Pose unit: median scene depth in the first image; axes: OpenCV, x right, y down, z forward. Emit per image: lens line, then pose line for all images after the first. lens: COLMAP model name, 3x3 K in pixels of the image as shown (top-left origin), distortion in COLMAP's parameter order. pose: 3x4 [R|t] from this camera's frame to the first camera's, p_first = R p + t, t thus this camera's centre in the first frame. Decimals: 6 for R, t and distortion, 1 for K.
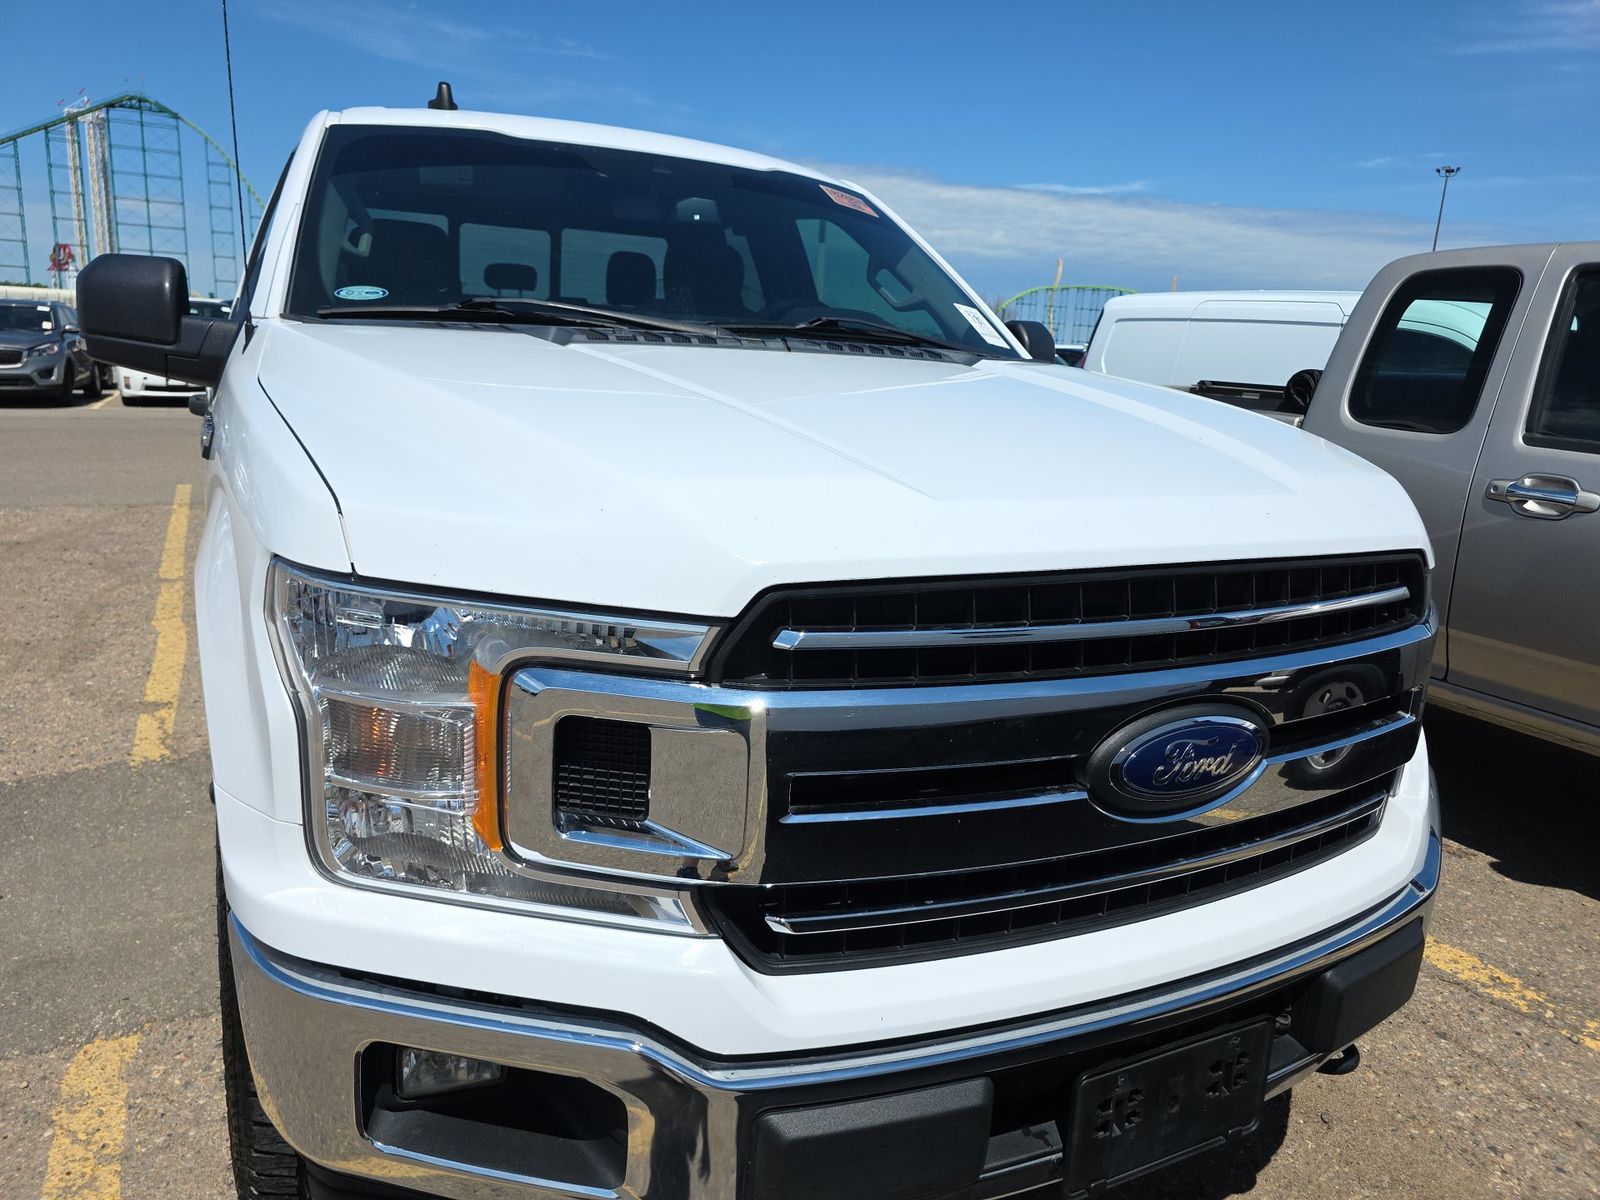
lens RADIAL K [[1096.9, 0, 800.0], [0, 1096.9, 600.0], [0, 0, 1]] dist [0.031632, -0.024912]
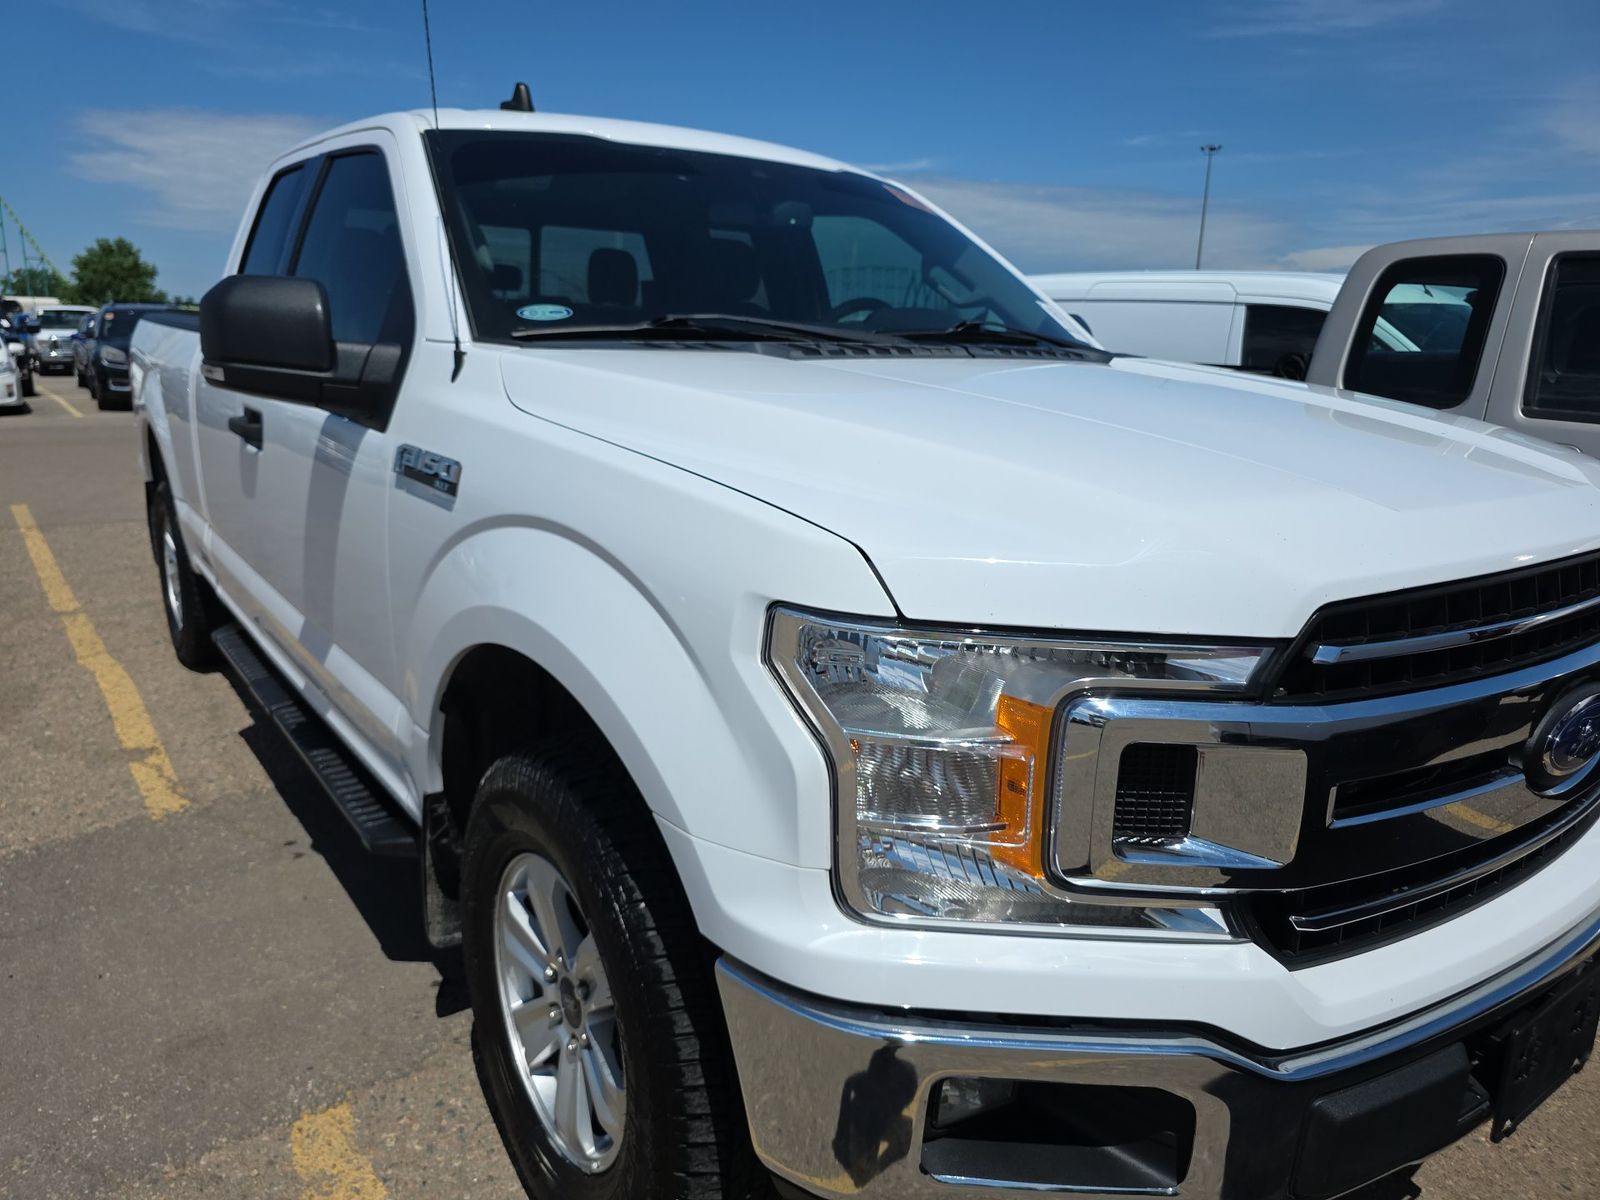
lens RADIAL K [[1094.6, 0, 810.6], [0, 1094.6, 604.7], [0, 0, 1]] dist [0.035412, -0.032217]
pose [[0.987276, -0.063035, 0.145989, -0.318662], [0.060131, 0.997896, 0.024228, -0.032657], [-0.147209, -0.015141, 0.988990, 0.014632]]
